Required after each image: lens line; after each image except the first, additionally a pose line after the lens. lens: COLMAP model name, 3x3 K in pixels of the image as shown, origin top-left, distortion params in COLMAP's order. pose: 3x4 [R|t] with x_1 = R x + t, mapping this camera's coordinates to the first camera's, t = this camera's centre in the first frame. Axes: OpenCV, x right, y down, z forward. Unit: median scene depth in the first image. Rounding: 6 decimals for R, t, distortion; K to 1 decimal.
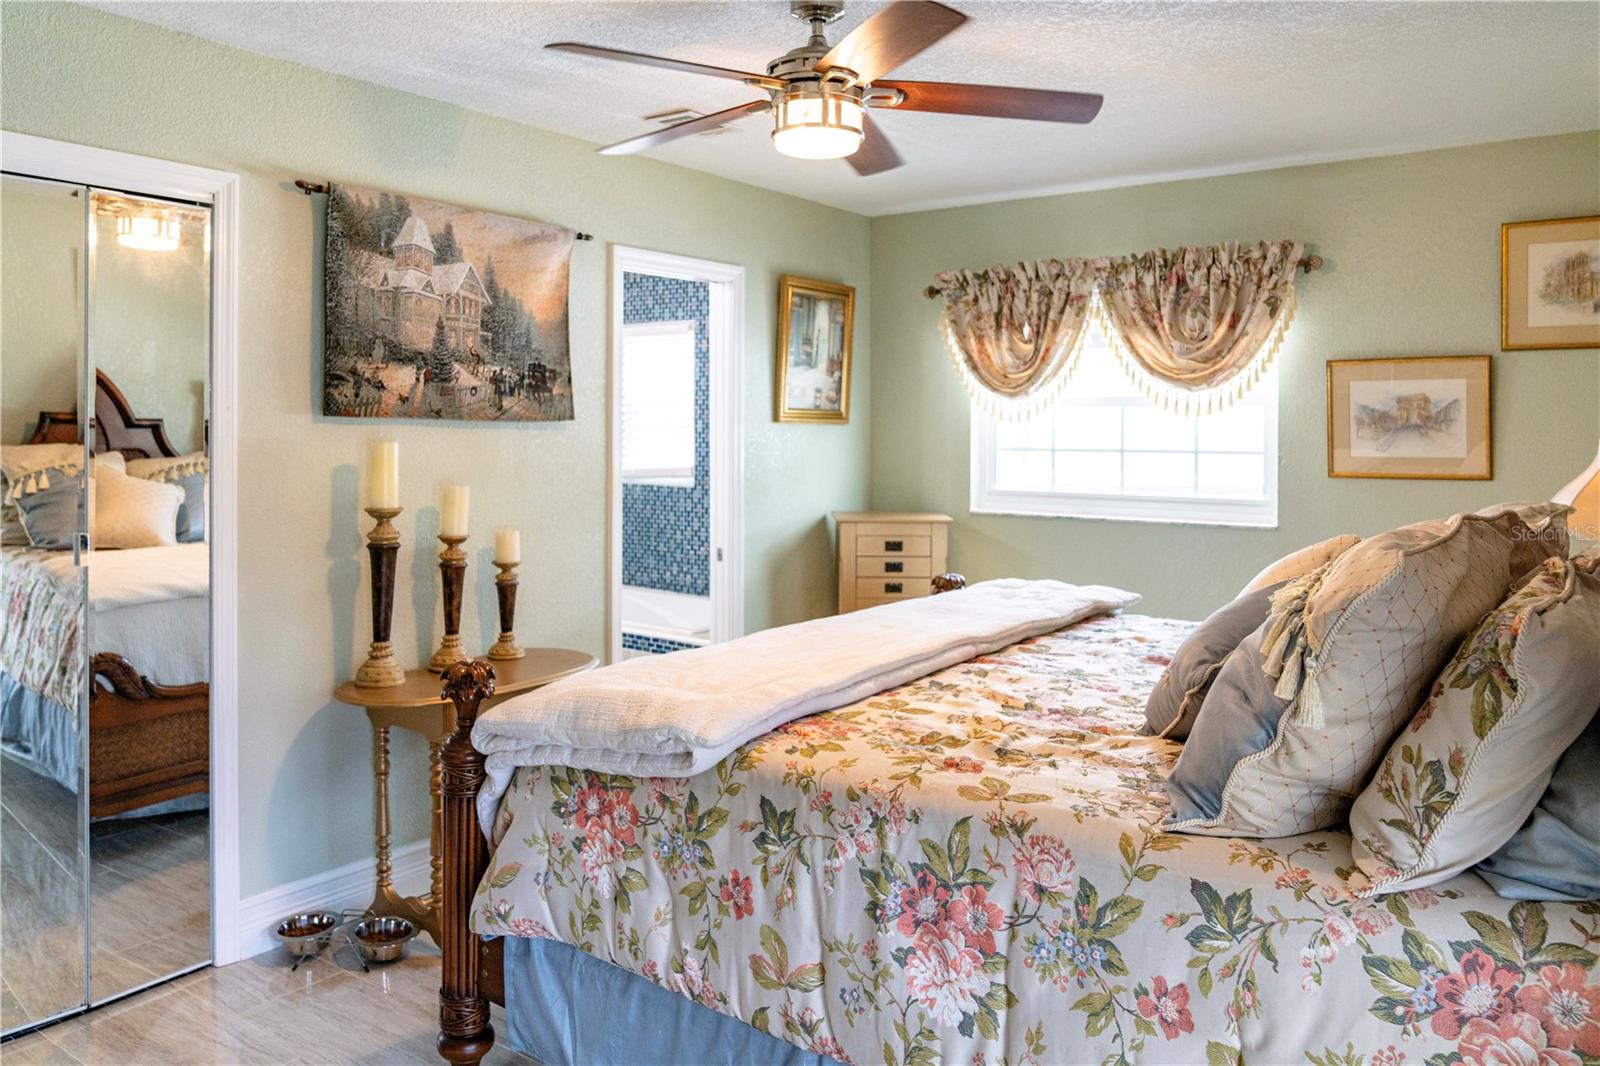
lens RADIAL K [[1141.5, 0, 800.3], [0, 1141.5, 433.7], [0, 0, 1]] dist [-0.007626, 0.002675]
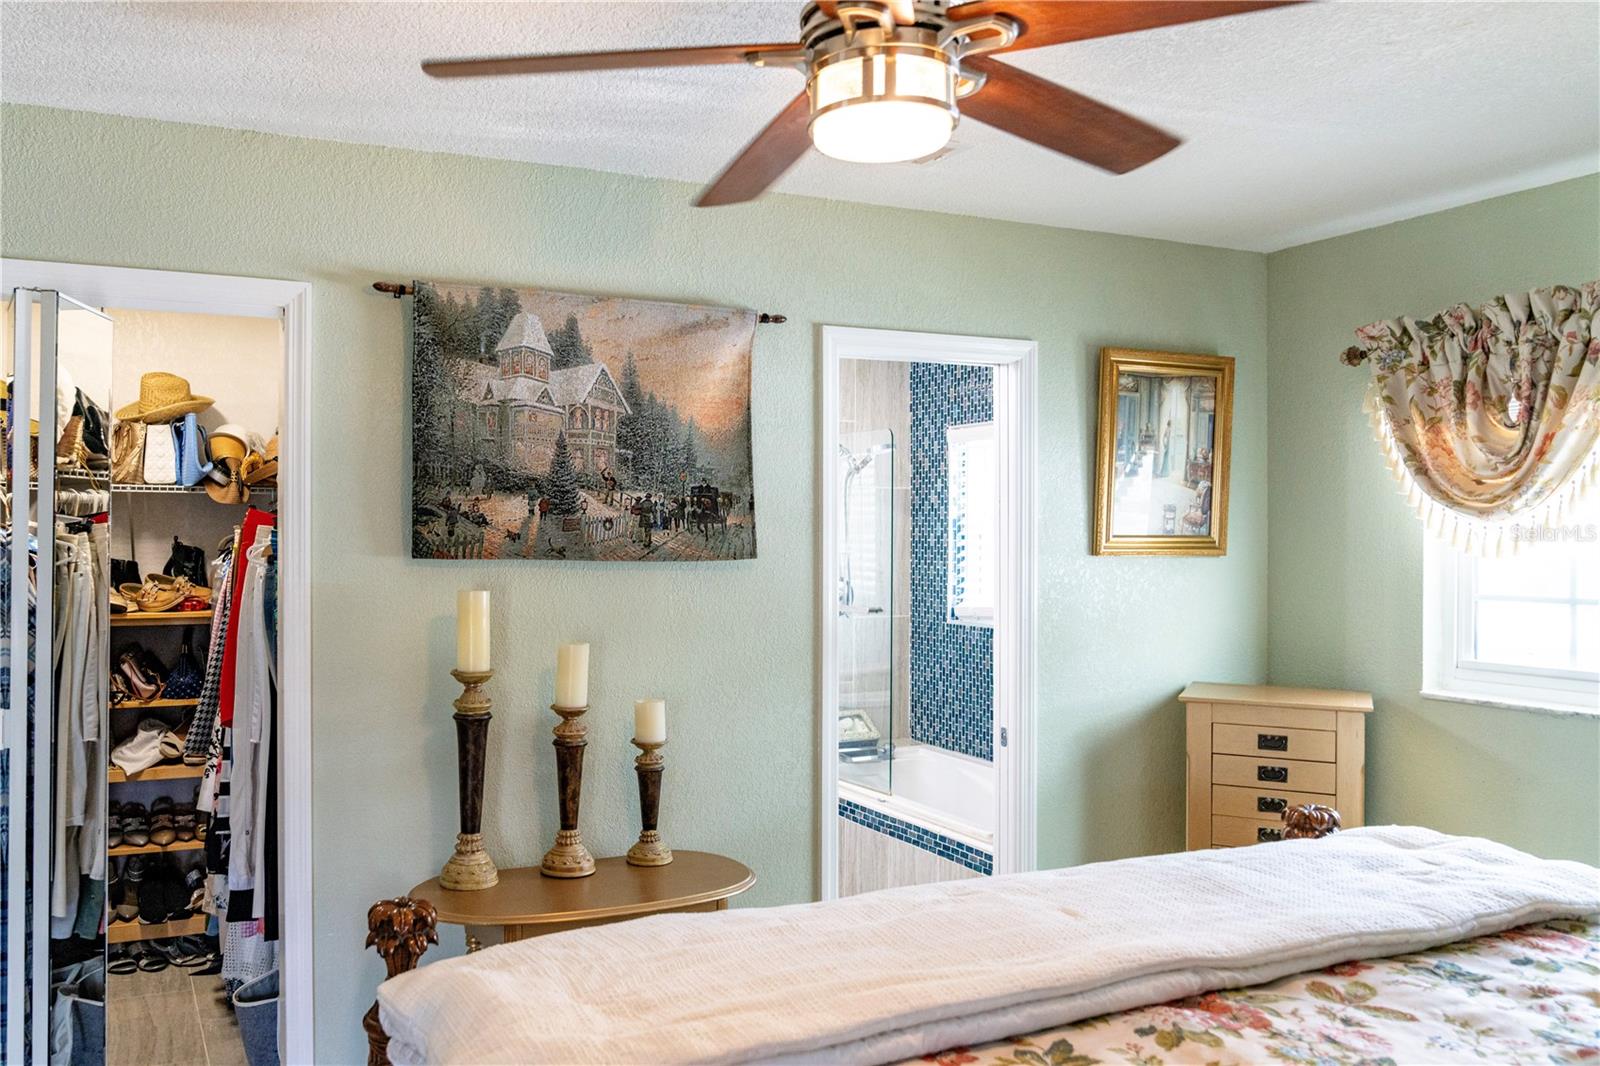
lens RADIAL K [[1209.4, 0, 763.9], [0, 1209.4, 530.9], [0, 0, 1]] dist [-0.013417, 0.006781]
pose [[0.869524, -0.004015, -0.493874, 0.214823], [0.001239, 0.999982, -0.005948, -0.026117], [0.493889, 0.004560, 0.869513, 0.303241]]
